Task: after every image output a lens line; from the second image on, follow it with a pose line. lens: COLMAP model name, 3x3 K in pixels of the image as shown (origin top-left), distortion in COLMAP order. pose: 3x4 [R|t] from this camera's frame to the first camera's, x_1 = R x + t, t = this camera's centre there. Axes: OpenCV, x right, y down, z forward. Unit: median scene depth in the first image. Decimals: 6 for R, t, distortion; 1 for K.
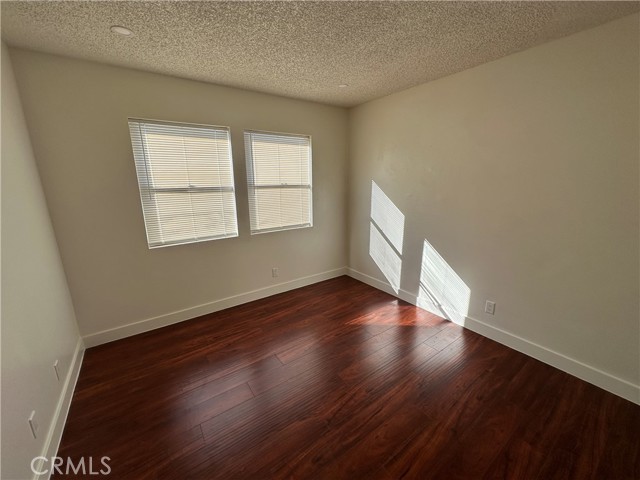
lens RADIAL K [[256.0, 0, 319.7], [0, 256.0, 243.6], [0, 0, 1]] dist [-0.001801, -0.000110]
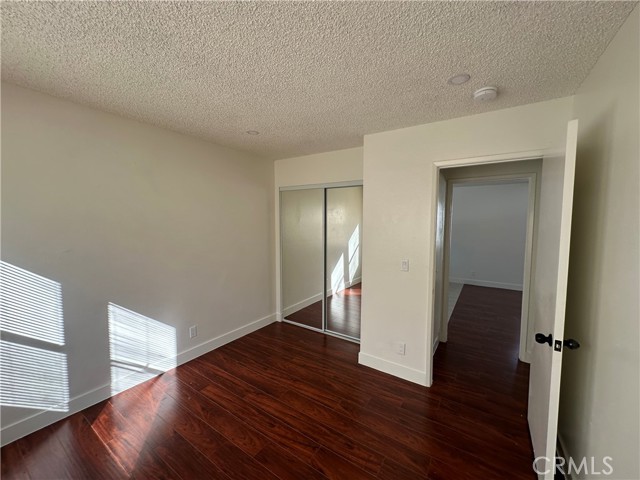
lens RADIAL K [[256.0, 0, 321.5], [0, 256.0, 240.7], [0, 0, 1]] dist [-0.001801, -0.000110]
pose [[-0.370460, -0.065474, 0.926538, -0.518687], [0.225581, 0.961306, 0.158126, -0.173236], [-0.901039, 0.267589, -0.341356, 0.632775]]
